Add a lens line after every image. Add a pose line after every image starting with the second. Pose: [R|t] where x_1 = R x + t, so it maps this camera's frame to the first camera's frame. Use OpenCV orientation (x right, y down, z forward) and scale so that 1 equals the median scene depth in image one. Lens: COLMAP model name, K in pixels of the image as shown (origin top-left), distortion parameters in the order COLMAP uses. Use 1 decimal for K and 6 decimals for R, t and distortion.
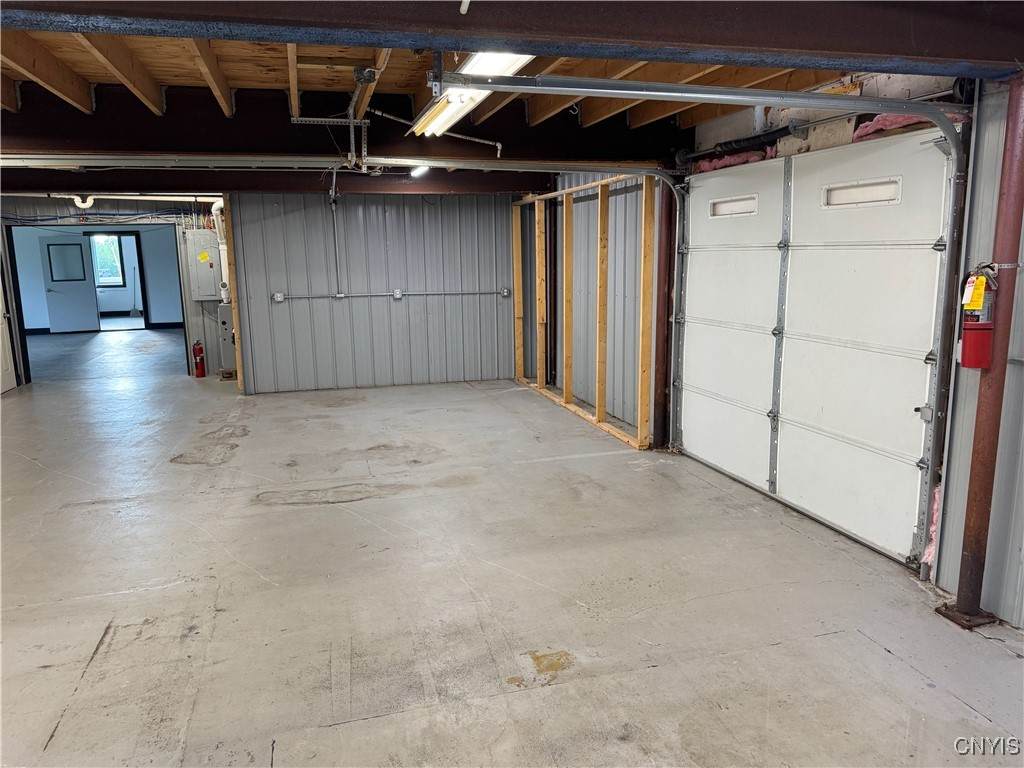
lens RADIAL K [[730.8, 0, 512.2], [0, 730.8, 385.4], [0, 0, 1]] dist [0.013158, -0.029148]
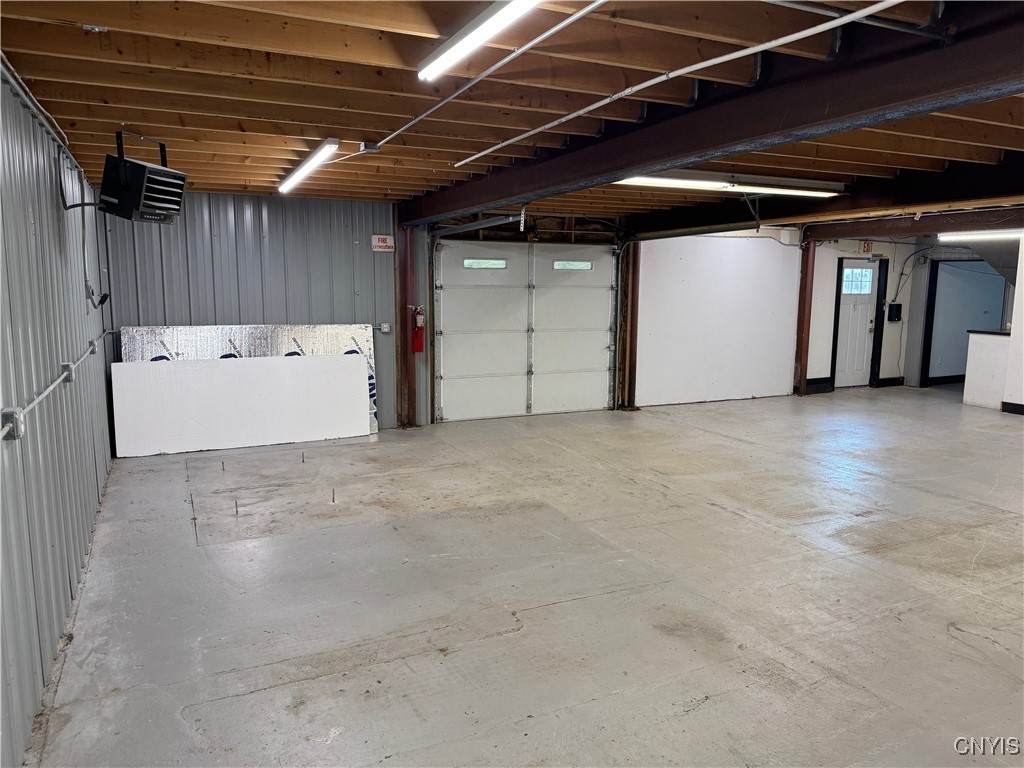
lens RADIAL K [[730.8, 0, 511.7], [0, 730.8, 385.7], [0, 0, 1]] dist [0.013158, -0.029148]
pose [[-0.150838, -0.120598, 0.981175, -1.552181], [0.170357, 0.974511, 0.145968, -0.217904], [-0.973769, 0.189167, -0.126449, 1.290111]]
